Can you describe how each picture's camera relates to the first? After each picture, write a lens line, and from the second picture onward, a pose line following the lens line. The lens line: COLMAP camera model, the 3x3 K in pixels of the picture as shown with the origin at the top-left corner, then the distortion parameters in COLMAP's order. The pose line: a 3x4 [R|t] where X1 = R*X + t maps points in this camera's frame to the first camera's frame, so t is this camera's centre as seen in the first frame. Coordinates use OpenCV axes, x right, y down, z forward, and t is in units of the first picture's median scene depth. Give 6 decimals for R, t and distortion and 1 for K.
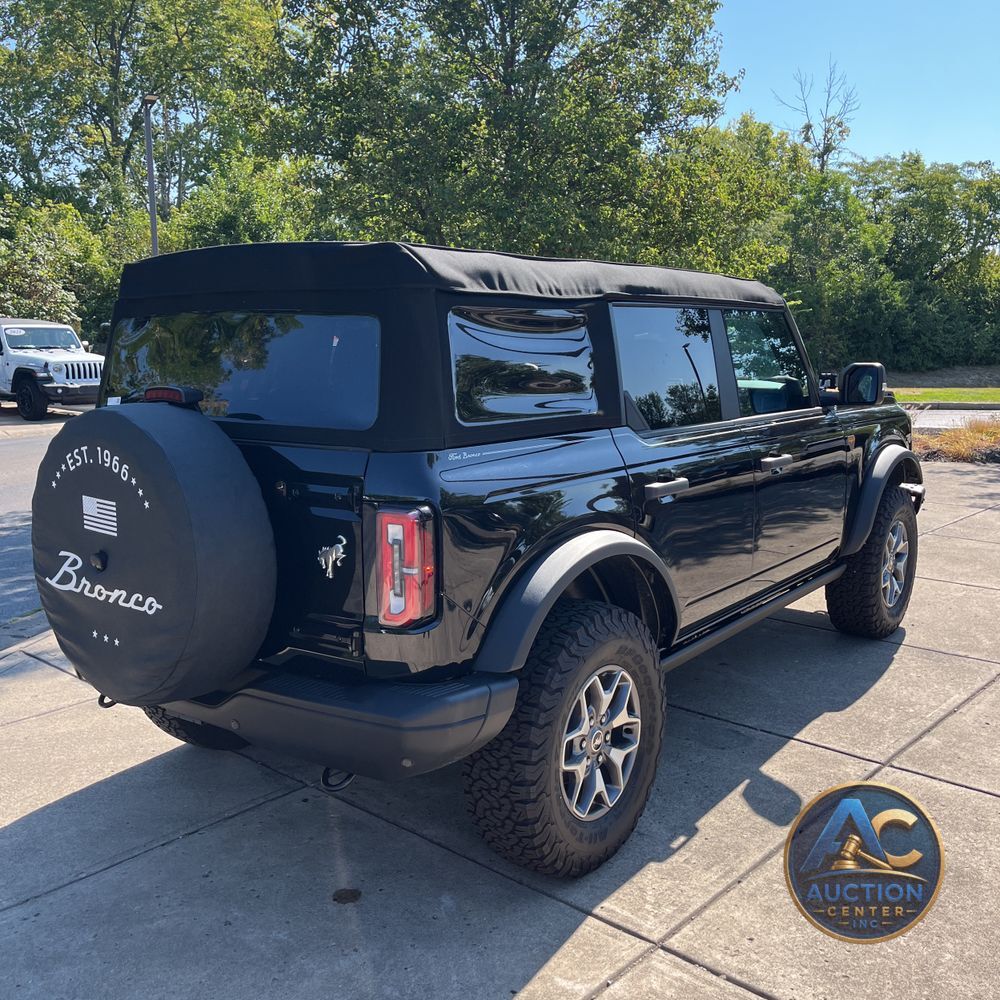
lens RADIAL K [[1005.8, 0, 500.0], [0, 1005.8, 500.0], [0, 0, 1]] dist [0.025796, -0.008333]
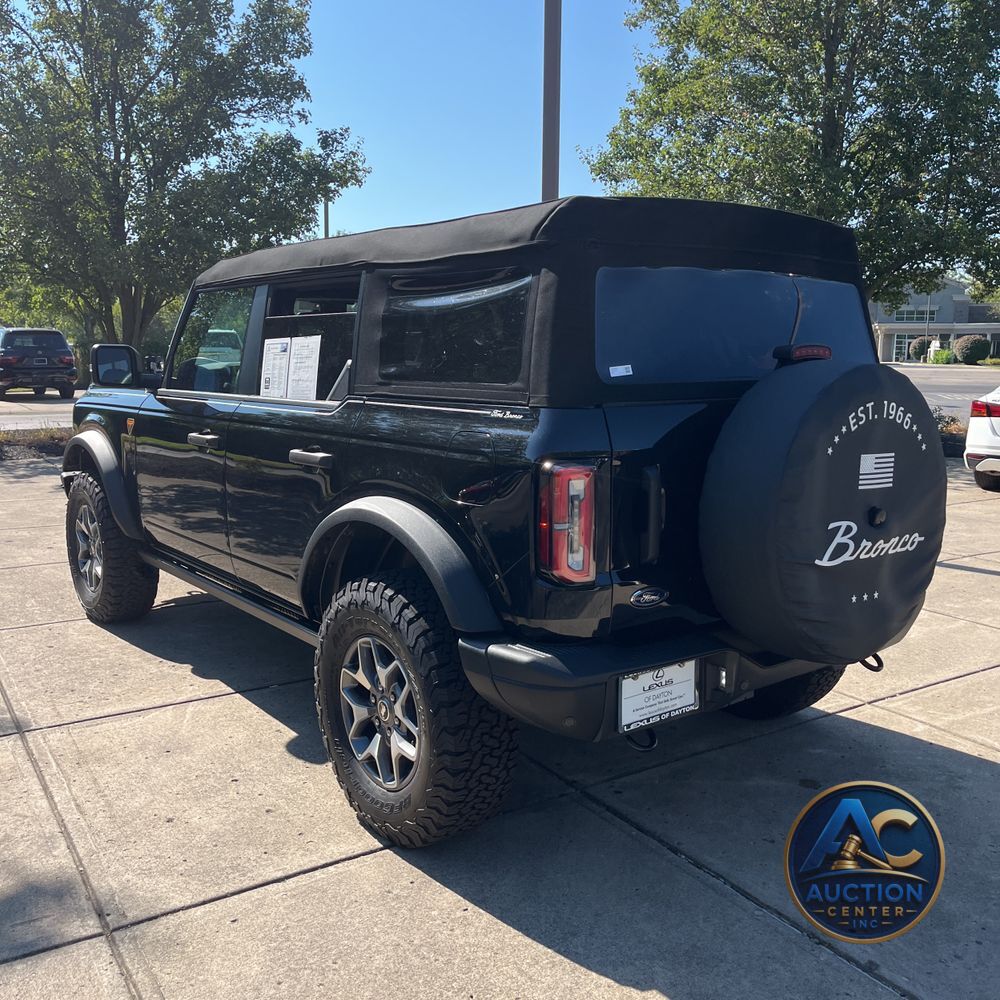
lens RADIAL K [[999.4, 0, 474.8], [0, 999.4, 511.6], [0, 0, 1]] dist [0.031198, -0.023283]
pose [[0.272898, -0.145628, 0.950957, -1.451612], [0.152957, 0.982471, 0.106560, -0.111237], [-0.949806, 0.116376, 0.290389, 1.093752]]
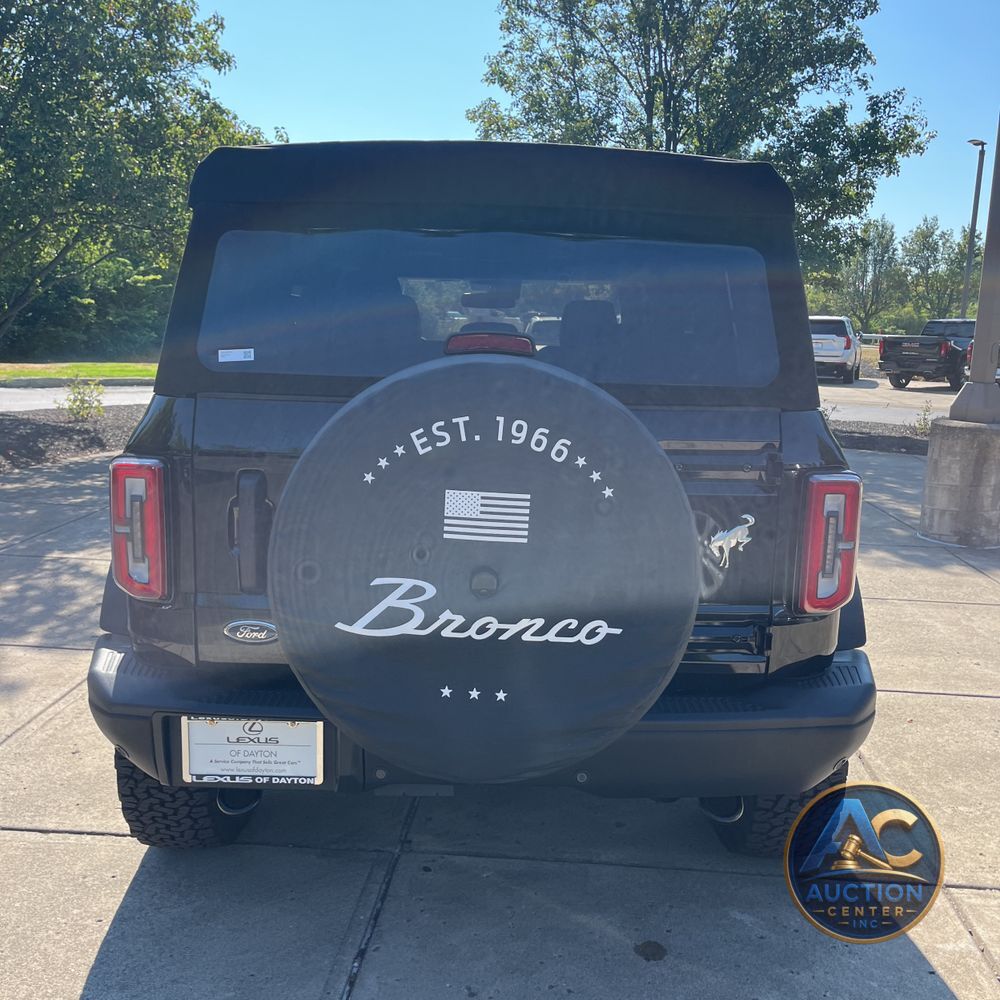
lens RADIAL K [[1005.8, 0, 500.0], [0, 1005.8, 500.0], [0, 0, 1]] dist [0.025796, -0.008333]
pose [[0.794784, -0.073053, 0.602479, -0.802079], [0.065225, 0.997261, 0.034877, -0.019195], [-0.603377, 0.011577, 0.797372, 0.447027]]
